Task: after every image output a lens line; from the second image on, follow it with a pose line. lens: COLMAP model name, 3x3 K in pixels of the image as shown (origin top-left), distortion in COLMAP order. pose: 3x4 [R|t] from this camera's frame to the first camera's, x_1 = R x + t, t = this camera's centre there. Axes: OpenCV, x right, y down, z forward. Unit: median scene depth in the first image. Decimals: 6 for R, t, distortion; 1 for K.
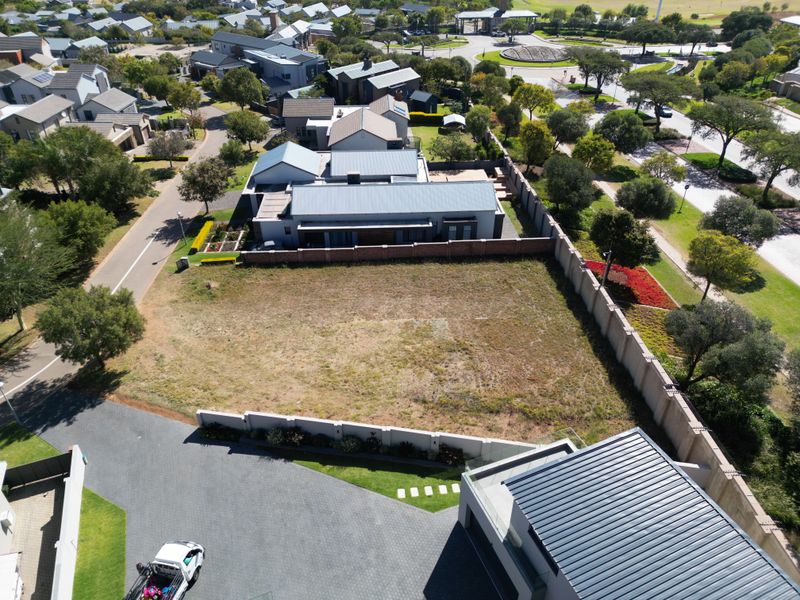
lens RADIAL K [[556.1, 0, 398.7], [0, 556.1, 299.2], [0, 0, 1]] dist [0.075295, -0.071680]
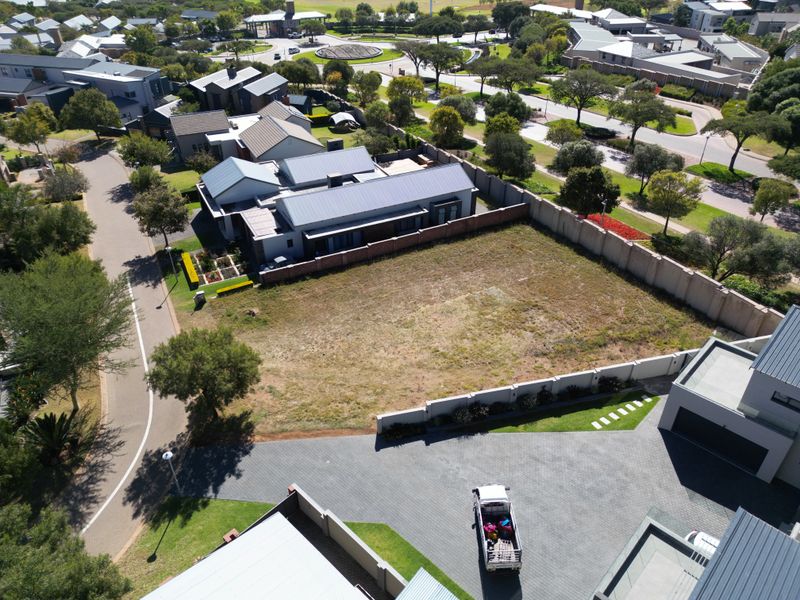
lens RADIAL K [[556.1, 0, 398.7], [0, 556.1, 299.2], [0, 0, 1]] dist [0.075295, -0.071680]
pose [[0.912491, -0.229717, 0.338511, -0.360797], [0.230937, 0.972255, 0.037268, -0.020079], [-0.337680, 0.044168, 0.940224, 0.025785]]
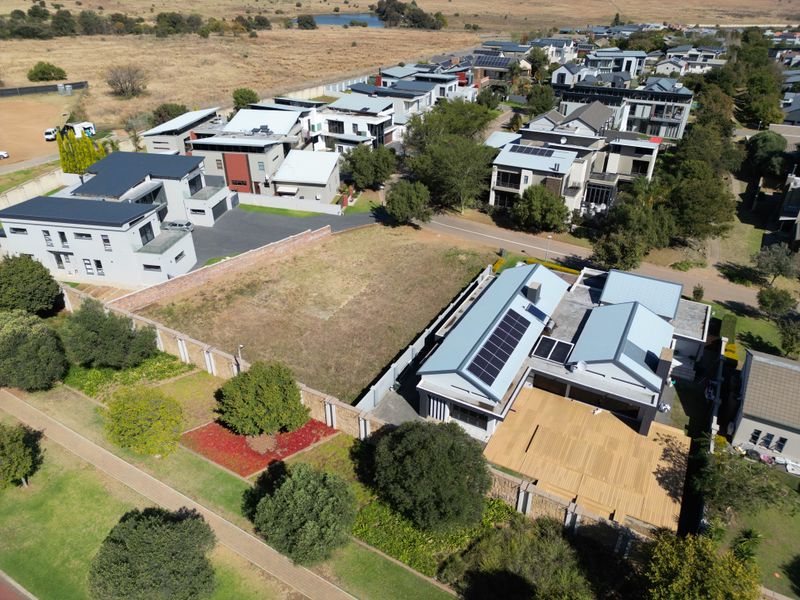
lens RADIAL K [[556.1, 0, 398.7], [0, 556.1, 299.2], [0, 0, 1]] dist [0.075295, -0.071680]
pose [[-0.525652, 0.438827, -0.728780, 0.686625], [-0.475960, 0.558341, 0.679498, -0.708925], [0.705090, 0.704049, -0.084629, 0.921366]]
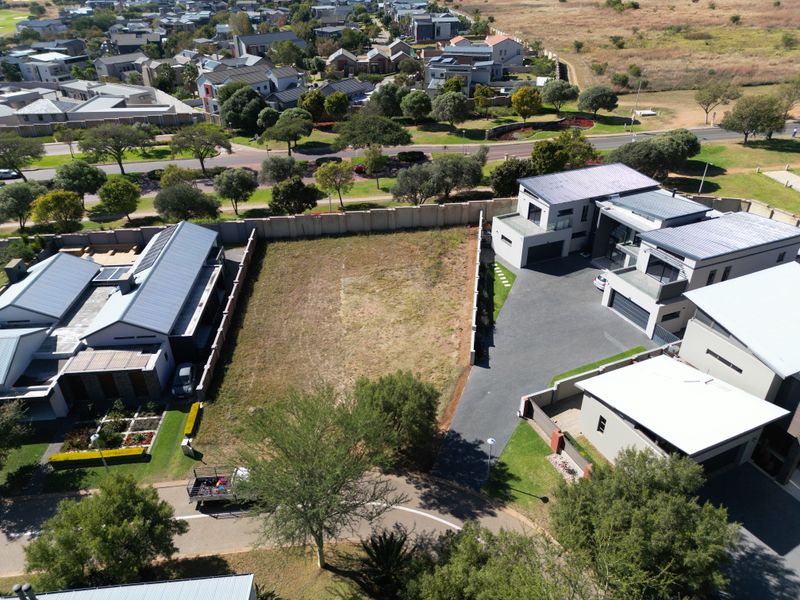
lens RADIAL K [[556.1, 0, 398.7], [0, 556.1, 299.2], [0, 0, 1]] dist [0.075295, -0.071680]
pose [[-0.028070, -0.508192, 0.860786, -0.846782], [0.567302, 0.700914, 0.432306, -0.333312], [-0.823032, 0.500460, 0.268623, 0.428508]]
